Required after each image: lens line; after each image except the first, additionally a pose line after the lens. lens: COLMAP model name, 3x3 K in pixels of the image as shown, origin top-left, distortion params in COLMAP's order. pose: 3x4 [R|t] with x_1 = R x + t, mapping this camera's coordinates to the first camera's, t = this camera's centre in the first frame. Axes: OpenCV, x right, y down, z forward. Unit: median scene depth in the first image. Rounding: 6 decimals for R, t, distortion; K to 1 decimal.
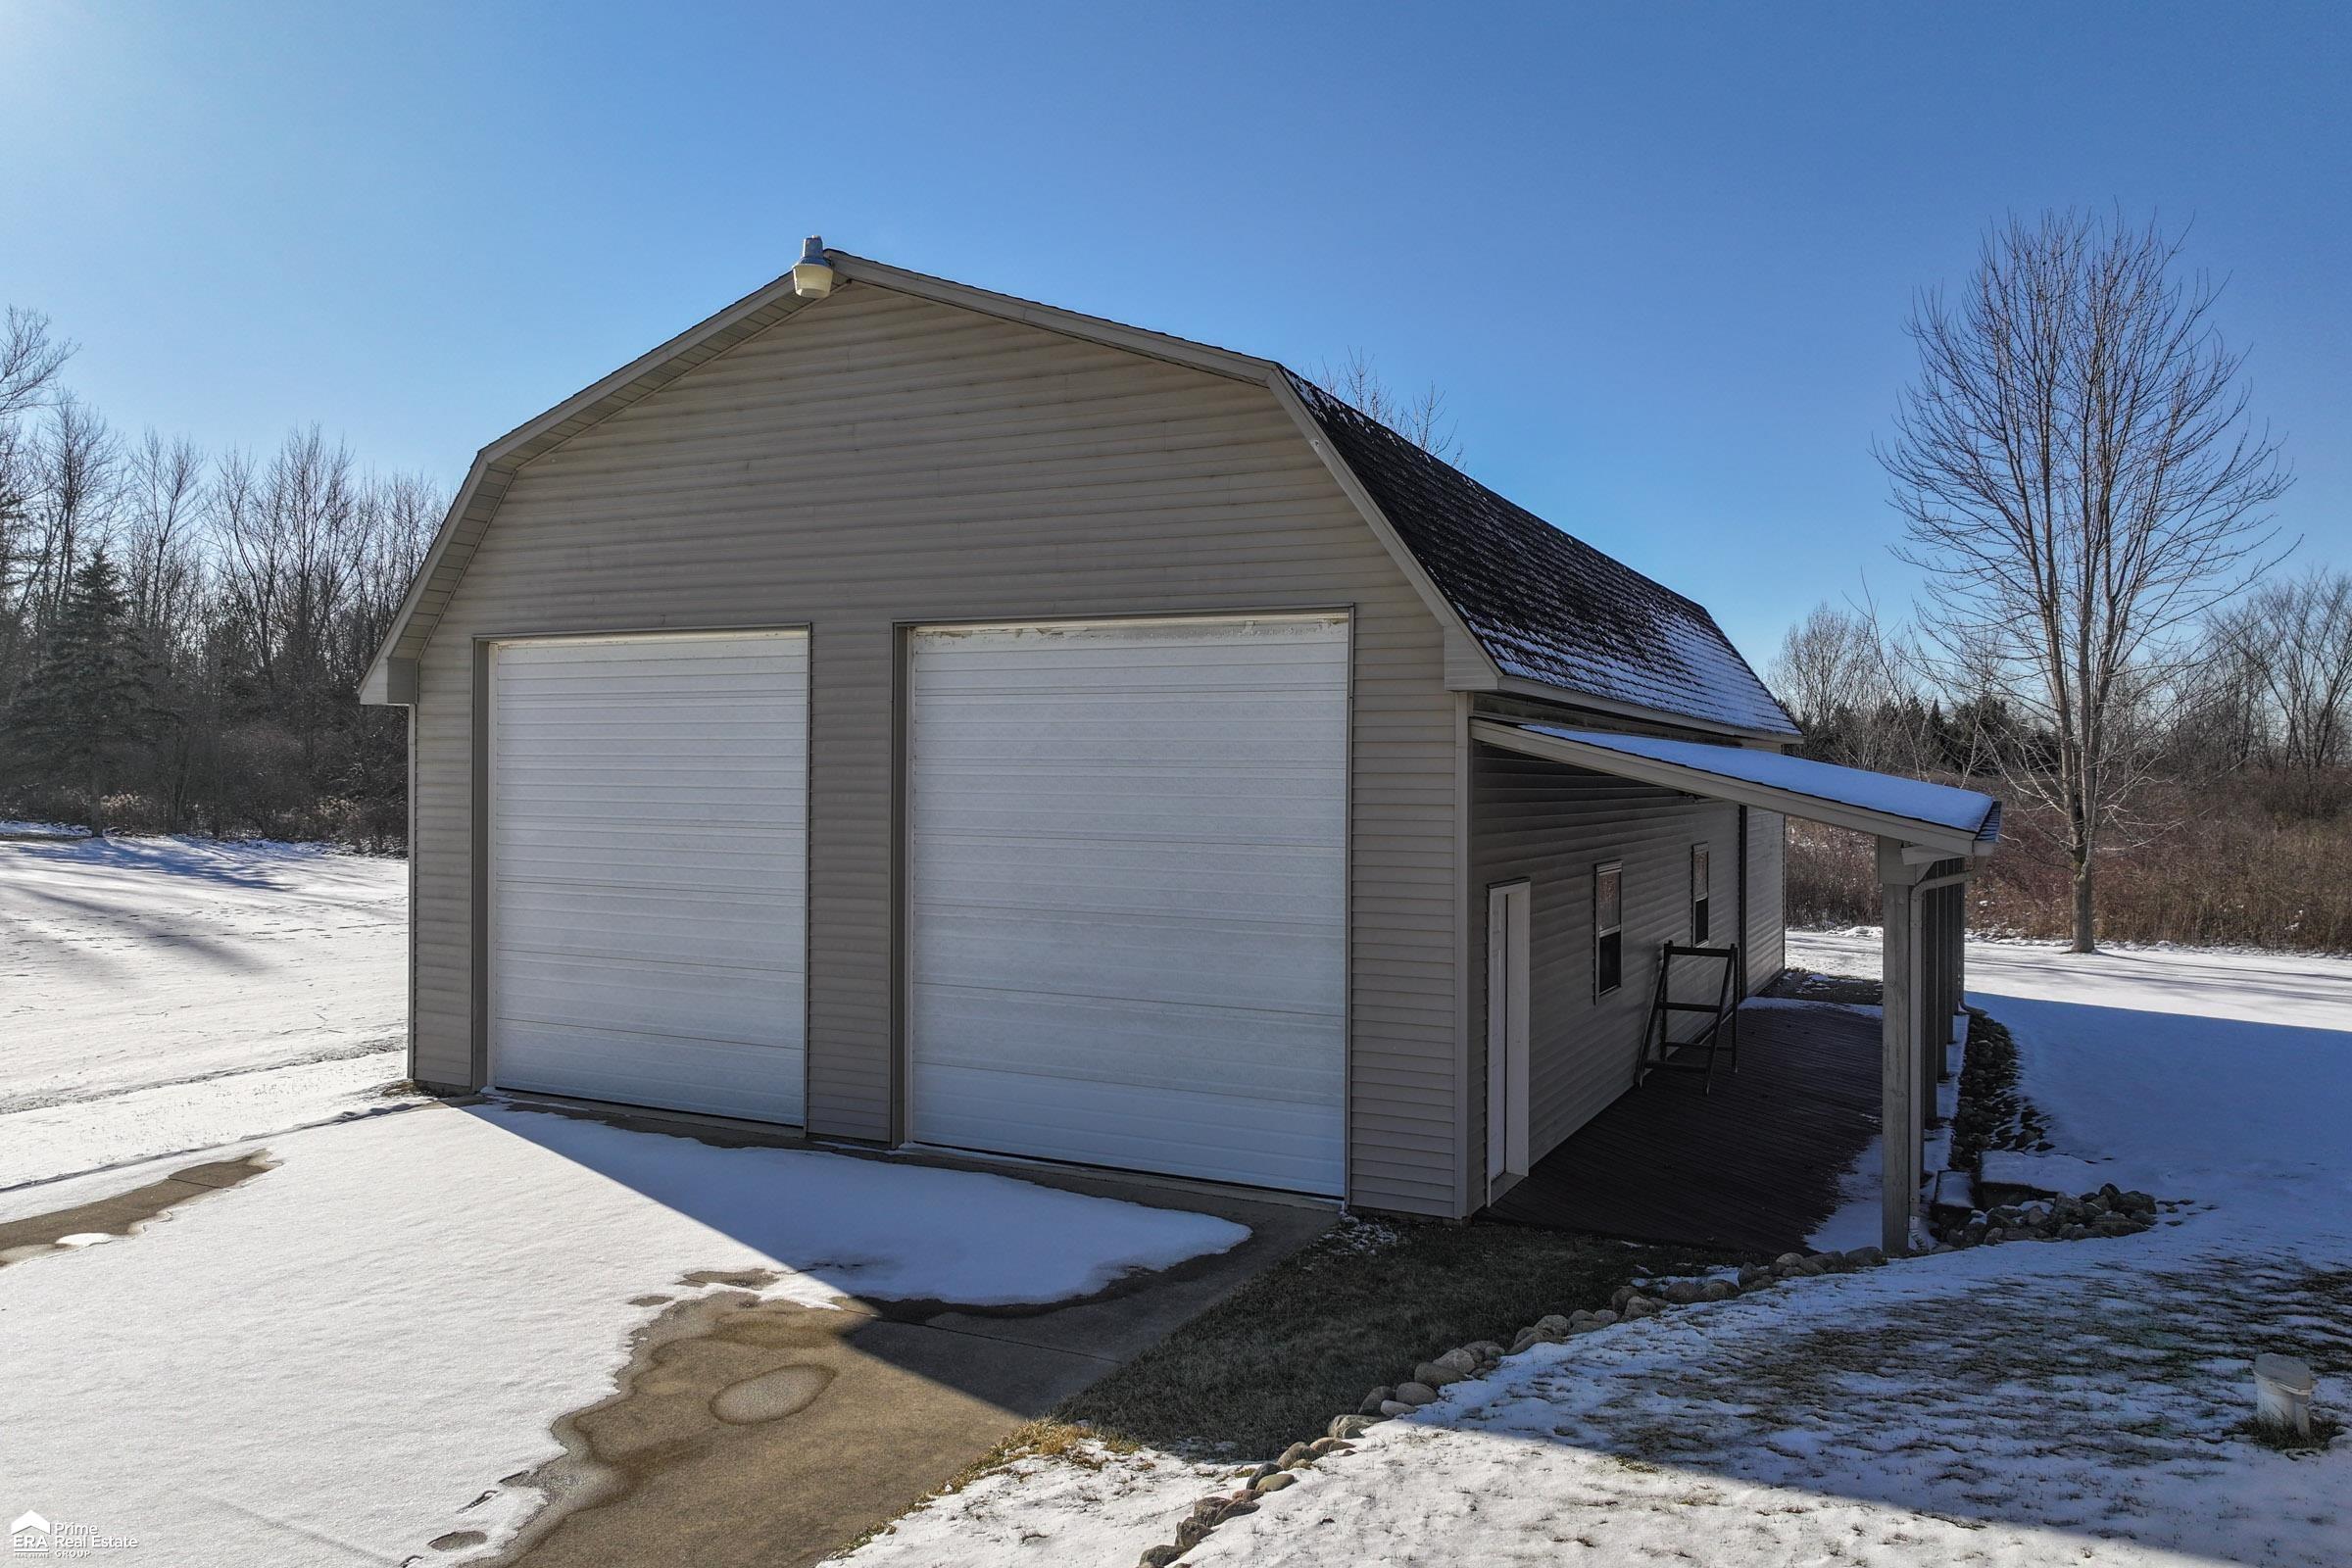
lens RADIAL K [[1640.1, 0, 1181.4], [0, 1640.1, 781.5], [0, 0, 1]] dist [0.001749, 0.001187]
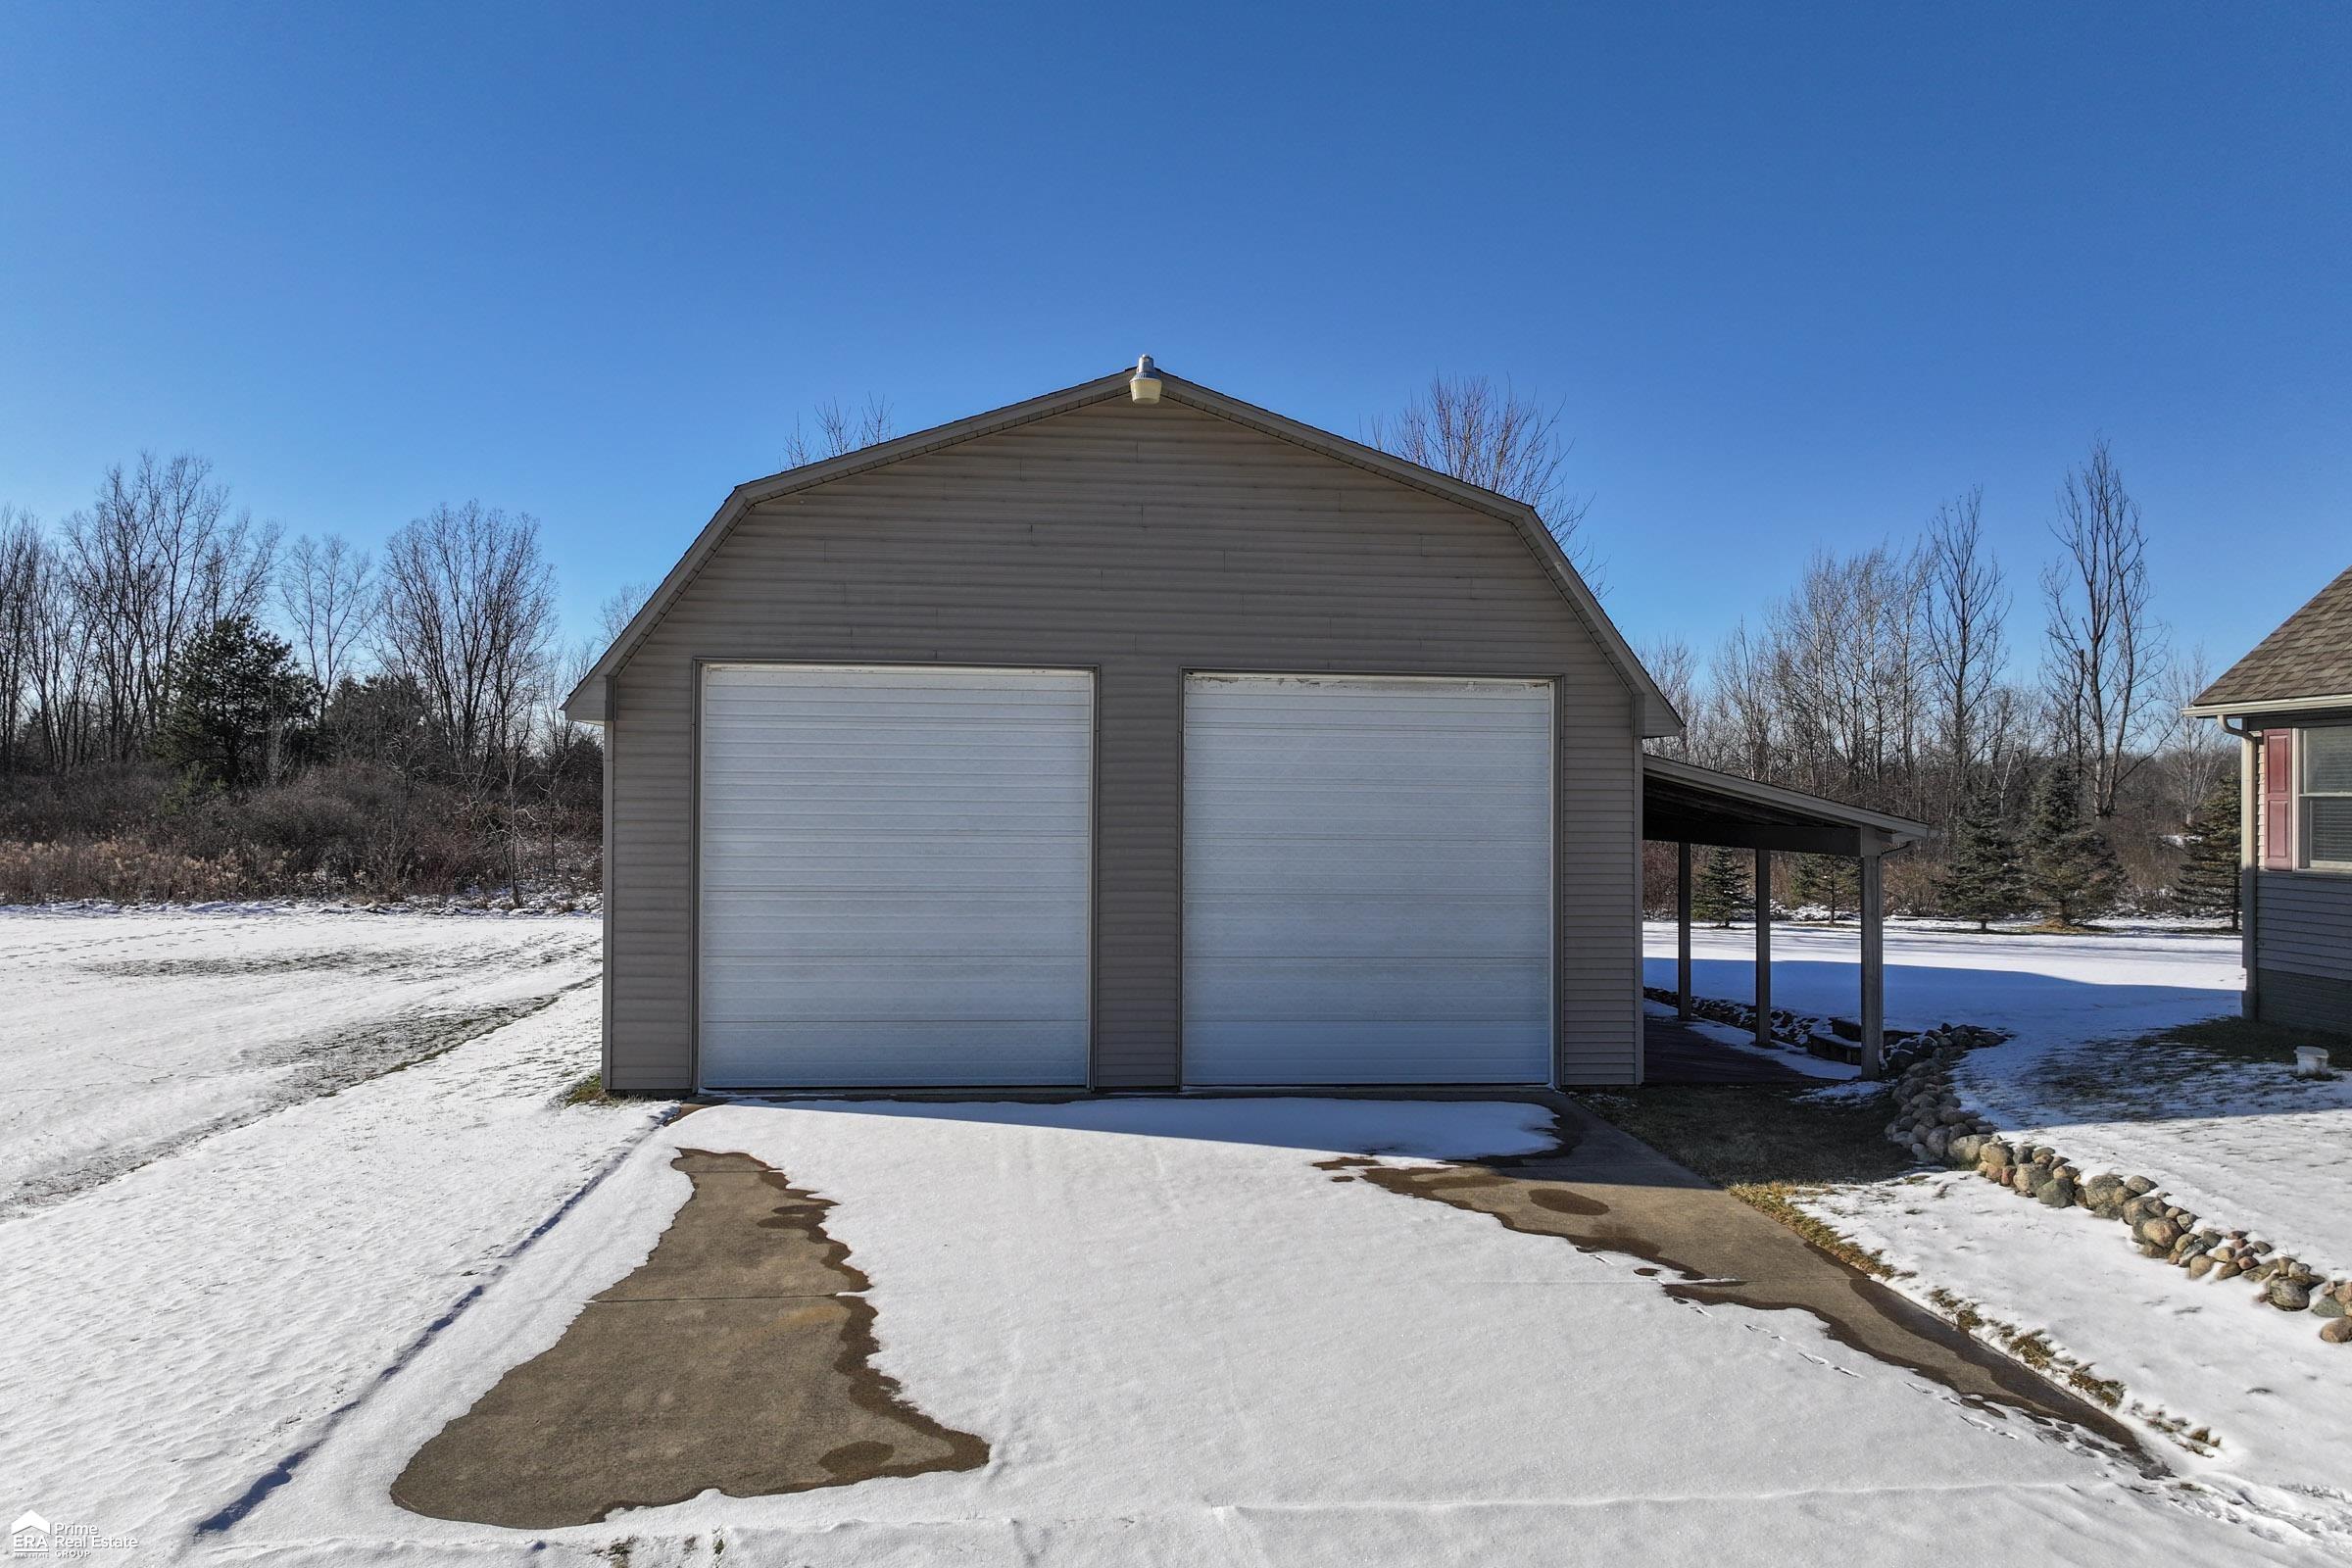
lens RADIAL K [[1640.1, 0, 1168.1], [0, 1640.1, 782.4], [0, 0, 1]] dist [0.001749, 0.001187]
pose [[0.855053, 0.003314, 0.518530, -0.822803], [0.001239, 0.999964, -0.008434, 0.000156], [-0.518539, 0.007854, 0.855018, -0.060191]]
